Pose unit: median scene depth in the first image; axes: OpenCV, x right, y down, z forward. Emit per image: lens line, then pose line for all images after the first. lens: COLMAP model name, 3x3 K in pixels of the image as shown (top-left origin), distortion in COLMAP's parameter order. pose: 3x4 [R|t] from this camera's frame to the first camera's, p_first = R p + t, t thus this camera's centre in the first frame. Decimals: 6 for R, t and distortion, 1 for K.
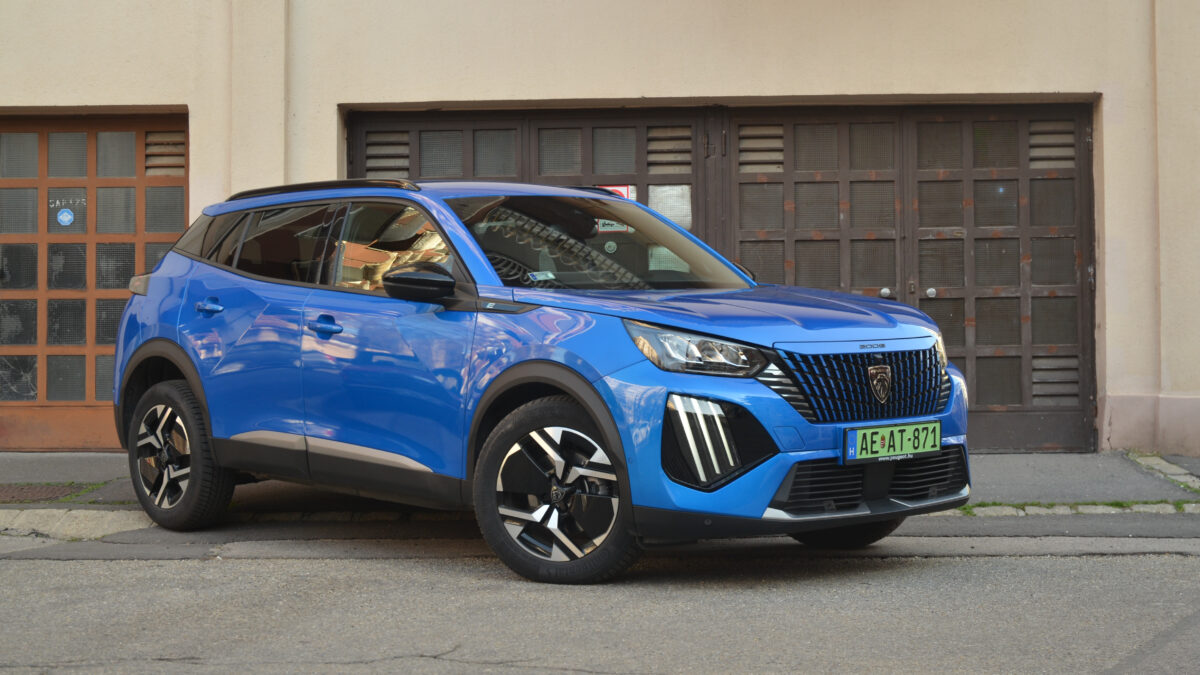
lens RADIAL K [[1919.9, 0, 600.4], [0, 1919.9, 350.2], [0, 0, 1]] dist [0.006450, 0.017820]
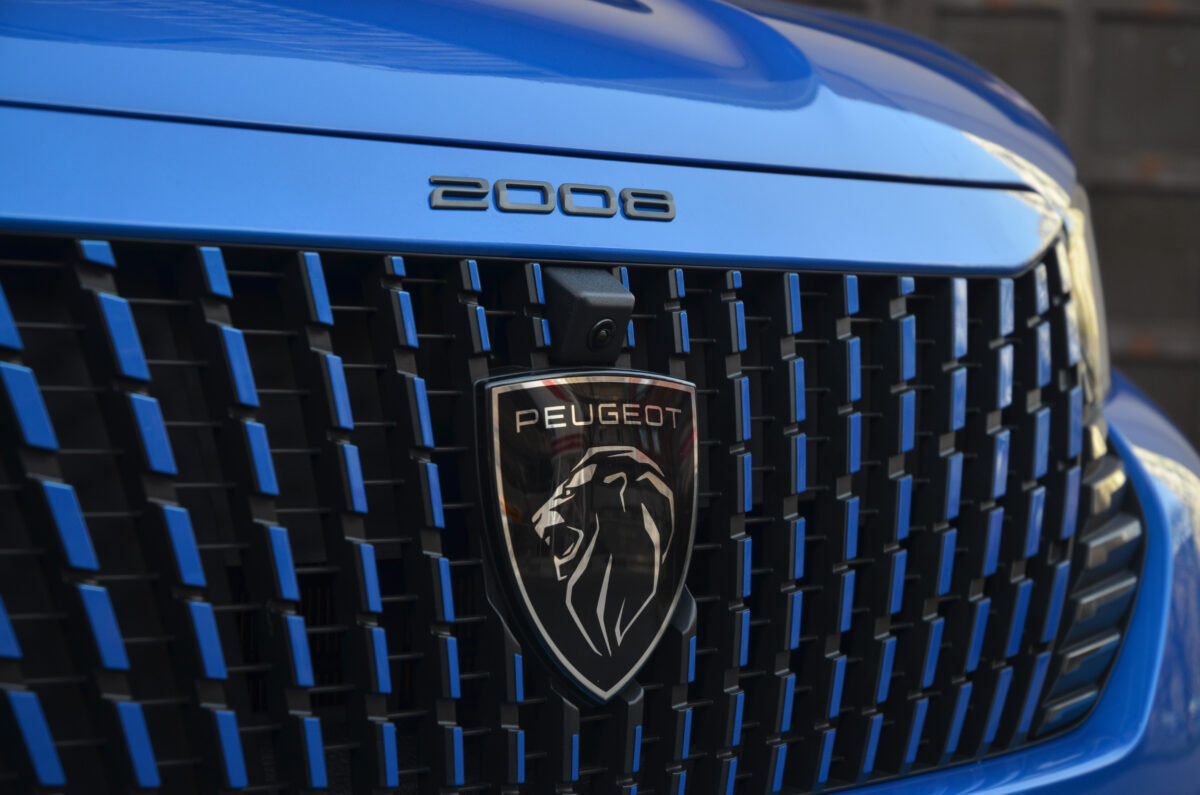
lens RADIAL K [[2757.2, 0, 600.0], [0, 2757.2, 397.5], [0, 0, 1]] dist [-0.044467, -0.134218]
pose [[0.996890, 0.058996, 0.052251, 0.135127], [-0.060434, 0.997824, 0.026381, 0.005192], [-0.050580, -0.029457, 0.998285, 0.825536]]
